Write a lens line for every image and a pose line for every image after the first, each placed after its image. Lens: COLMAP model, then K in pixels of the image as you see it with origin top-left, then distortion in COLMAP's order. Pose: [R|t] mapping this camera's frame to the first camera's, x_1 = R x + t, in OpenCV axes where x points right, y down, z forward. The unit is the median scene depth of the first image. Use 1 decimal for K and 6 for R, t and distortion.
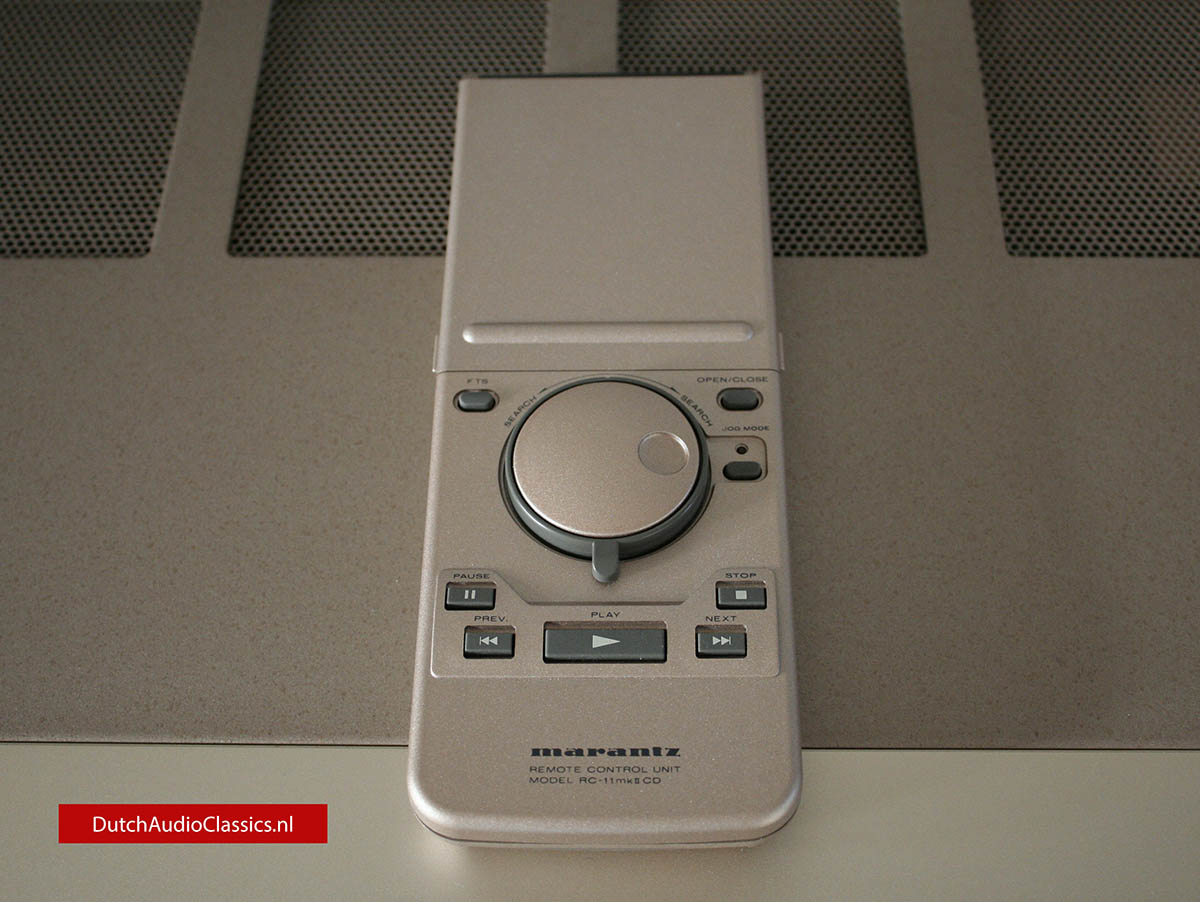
lens RADIAL K [[1860.4, 0, 600.0], [0, 1860.4, 451.0], [0, 0, 1]] dist [-0.051531, -0.049715]
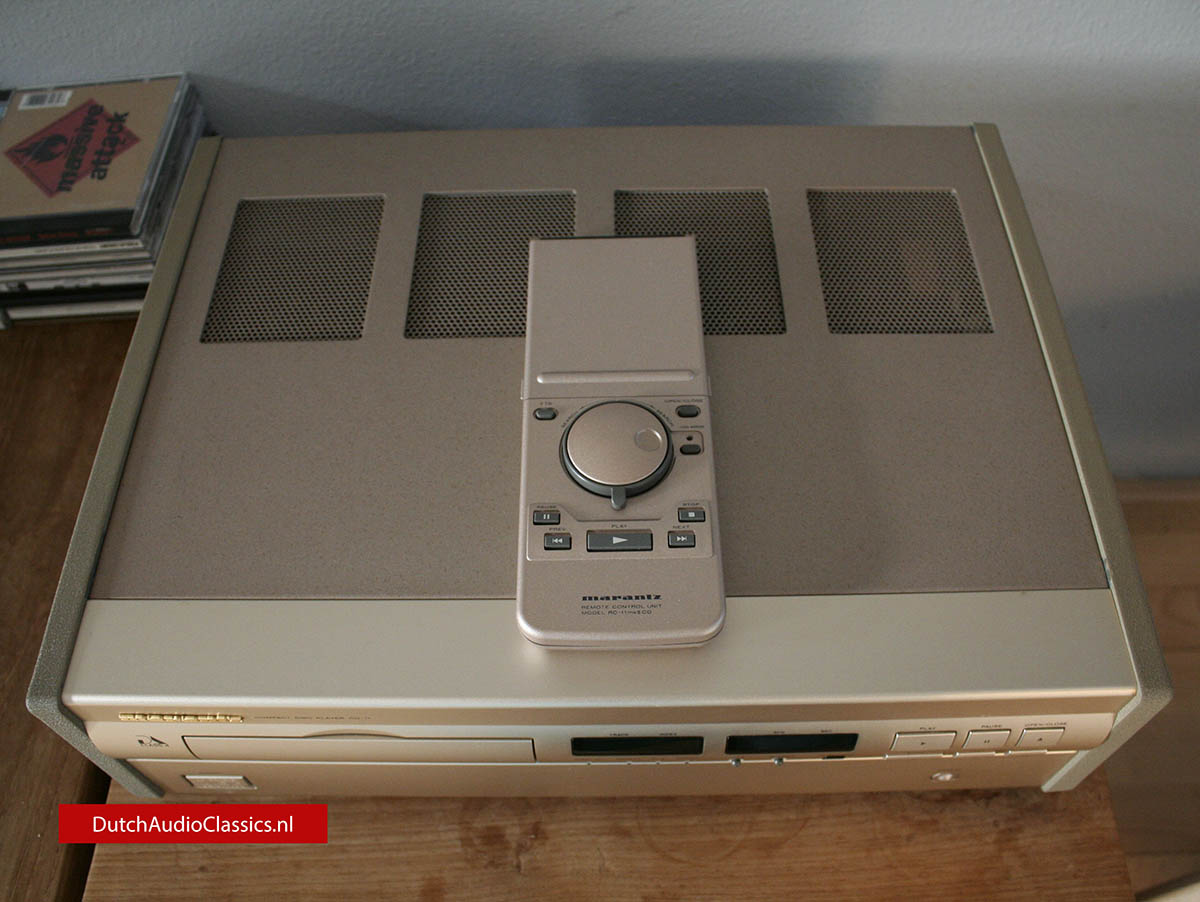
lens RADIAL K [[1156.7, 0, 600.0], [0, 1156.7, 451.0], [0, 0, 1]] dist [-0.163848, 0.127213]
pose [[0.999772, -0.013637, 0.016460, -0.032993], [0.013795, 0.999859, -0.009566, 0.022164], [-0.016327, 0.009791, 0.999819, -0.154706]]
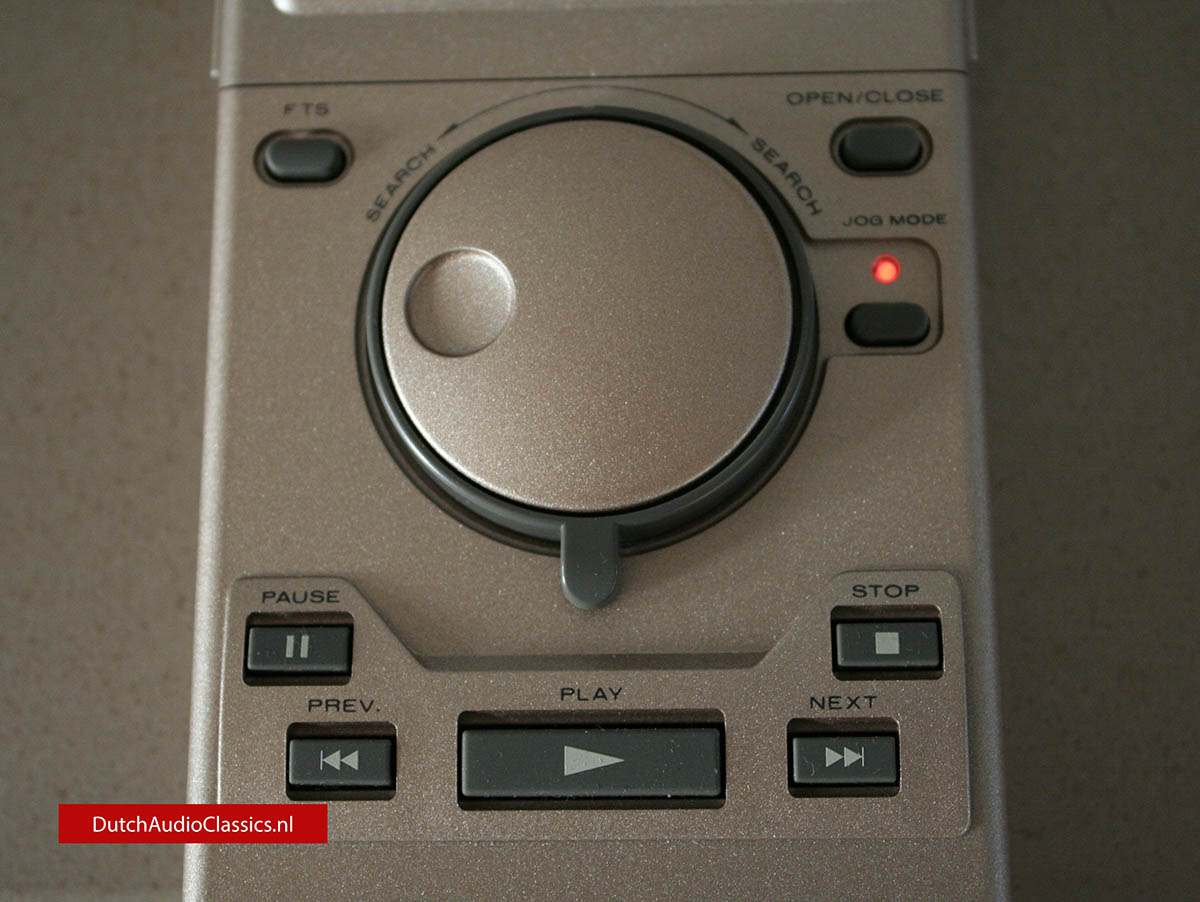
lens RADIAL K [[2188.9, 0, 600.0], [0, 2188.9, 451.0], [0, 0, 1]] dist [-0.021334, -0.015838]
pose [[0.999699, -0.018001, -0.016681, 0.014411], [0.022532, 0.942580, 0.333219, -0.141408], [0.009725, -0.333495, 0.942702, 0.484284]]
